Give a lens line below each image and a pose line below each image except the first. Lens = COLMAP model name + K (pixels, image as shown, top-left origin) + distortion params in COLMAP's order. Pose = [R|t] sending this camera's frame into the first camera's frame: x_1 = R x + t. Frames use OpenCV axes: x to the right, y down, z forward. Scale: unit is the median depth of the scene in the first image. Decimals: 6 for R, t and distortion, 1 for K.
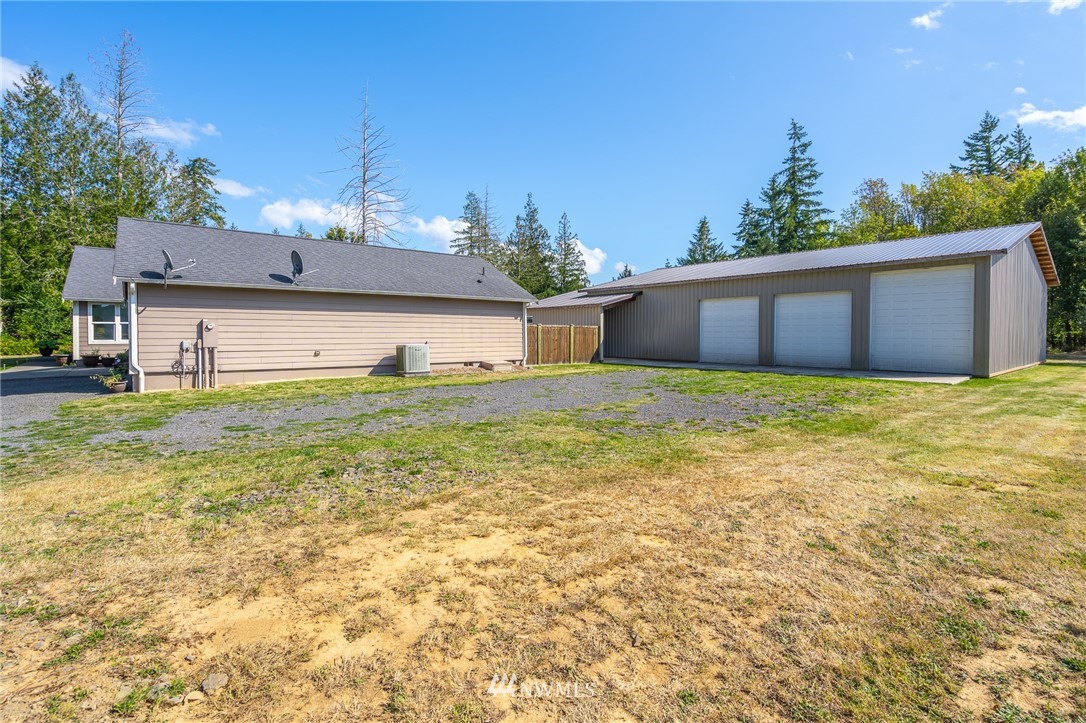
lens RADIAL K [[497.5, 0, 548.6], [0, 497.5, 343.5], [0, 0, 1]] dist [0.001261, -0.000146]
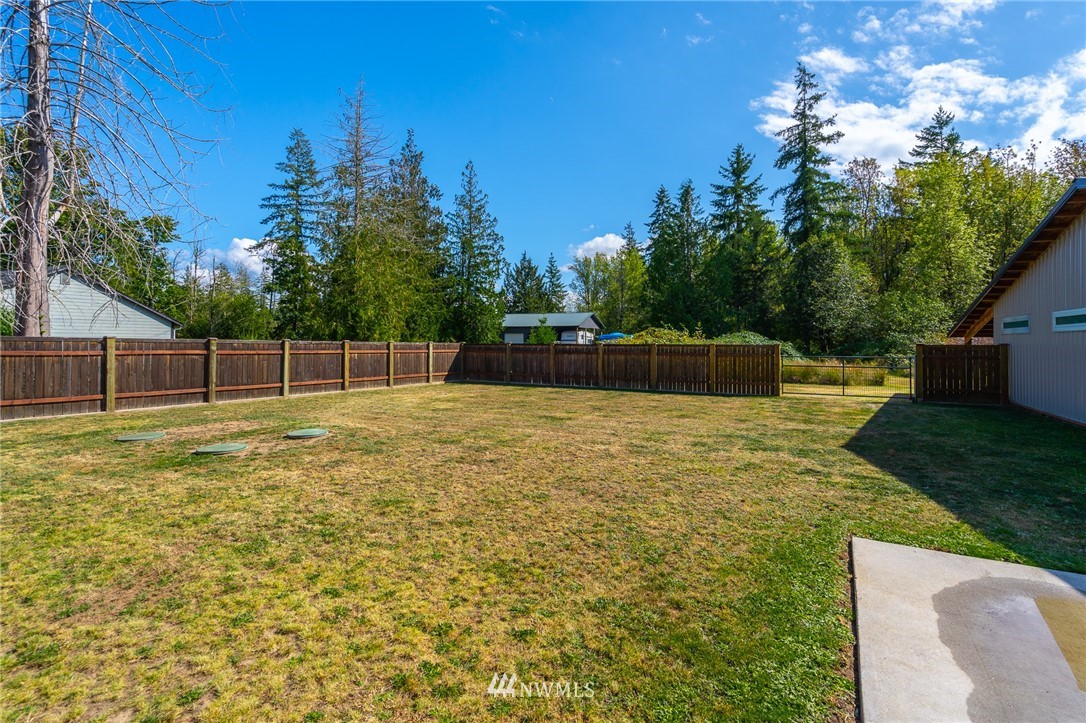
lens RADIAL K [[504.6, 0, 549.9], [0, 504.6, 330.3], [0, 0, 1]] dist [-0.000428, 0.000051]
pose [[0.932657, 0.013599, 0.360508, -0.137330], [0.001391, 0.999146, -0.041287, -0.013634], [-0.360761, 0.039008, 0.931842, 0.442151]]
